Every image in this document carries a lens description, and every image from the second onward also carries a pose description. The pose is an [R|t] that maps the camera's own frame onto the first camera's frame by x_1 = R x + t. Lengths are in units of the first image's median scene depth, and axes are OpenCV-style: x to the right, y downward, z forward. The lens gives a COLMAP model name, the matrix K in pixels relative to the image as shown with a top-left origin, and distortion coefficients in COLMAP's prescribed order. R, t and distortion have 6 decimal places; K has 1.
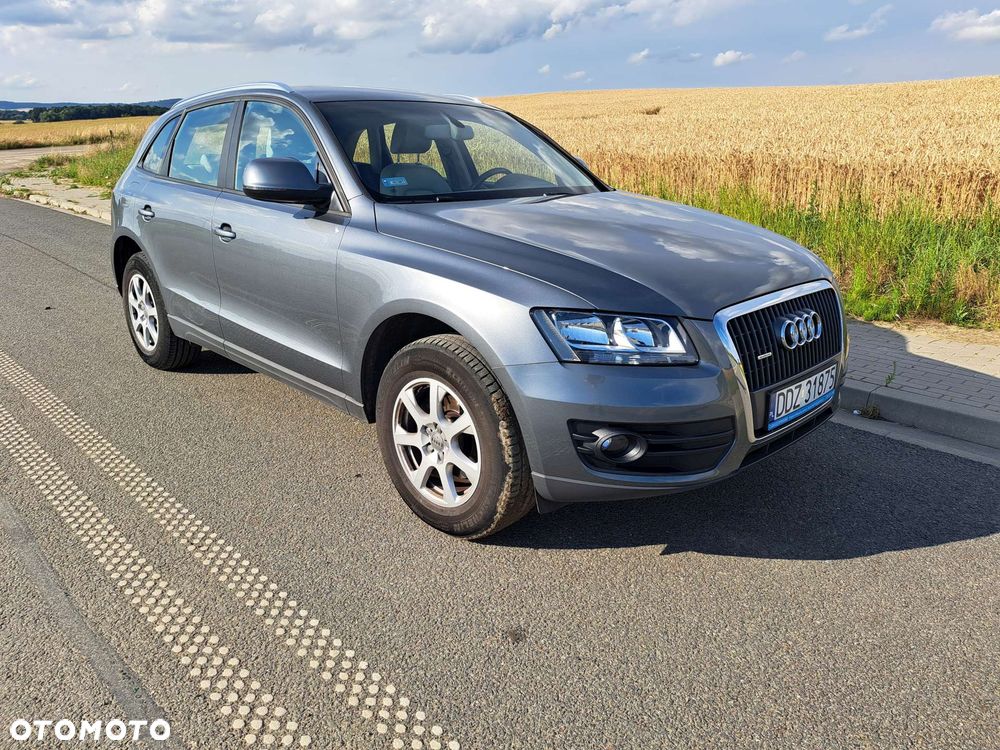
lens RADIAL K [[724.7, 0, 500.0], [0, 724.7, 375.0], [0, 0, 1]] dist [0.077772, -0.082480]
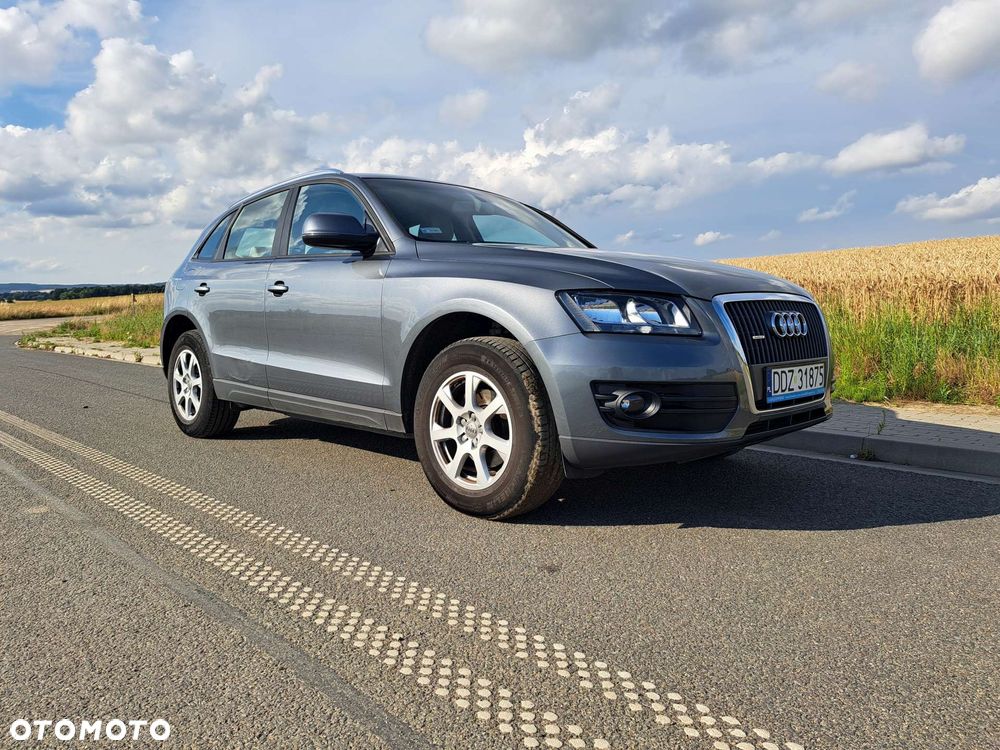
lens RADIAL K [[719.4, 0, 493.8], [0, 719.4, 377.3], [0, 0, 1]] dist [0.079737, -0.087748]
pose [[0.999942, -0.008242, -0.006892, -0.043162], [0.006628, 0.978100, -0.208029, 0.241132], [0.008456, 0.207972, 0.978098, -0.099071]]
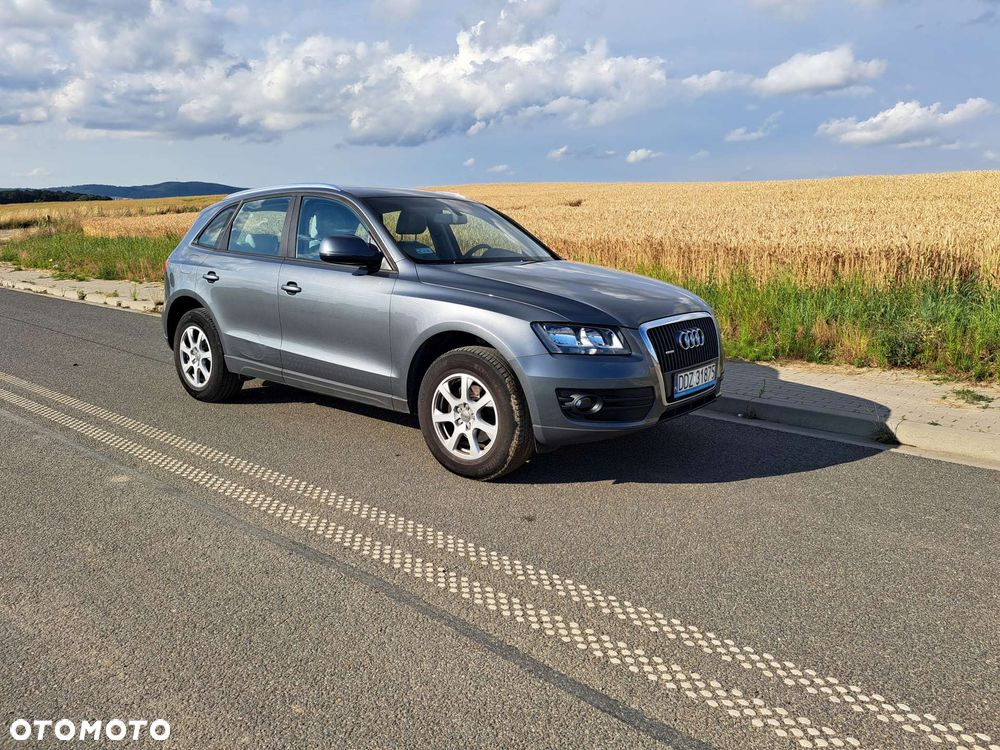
lens RADIAL K [[701.7, 0, 511.0], [0, 701.7, 375.6], [0, 0, 1]] dist [0.087993, -0.088976]
pose [[0.994251, -0.016371, 0.105816, -0.144523], [0.027325, 0.994314, -0.102918, 0.159895], [-0.103530, 0.105218, 0.989045, -0.468637]]
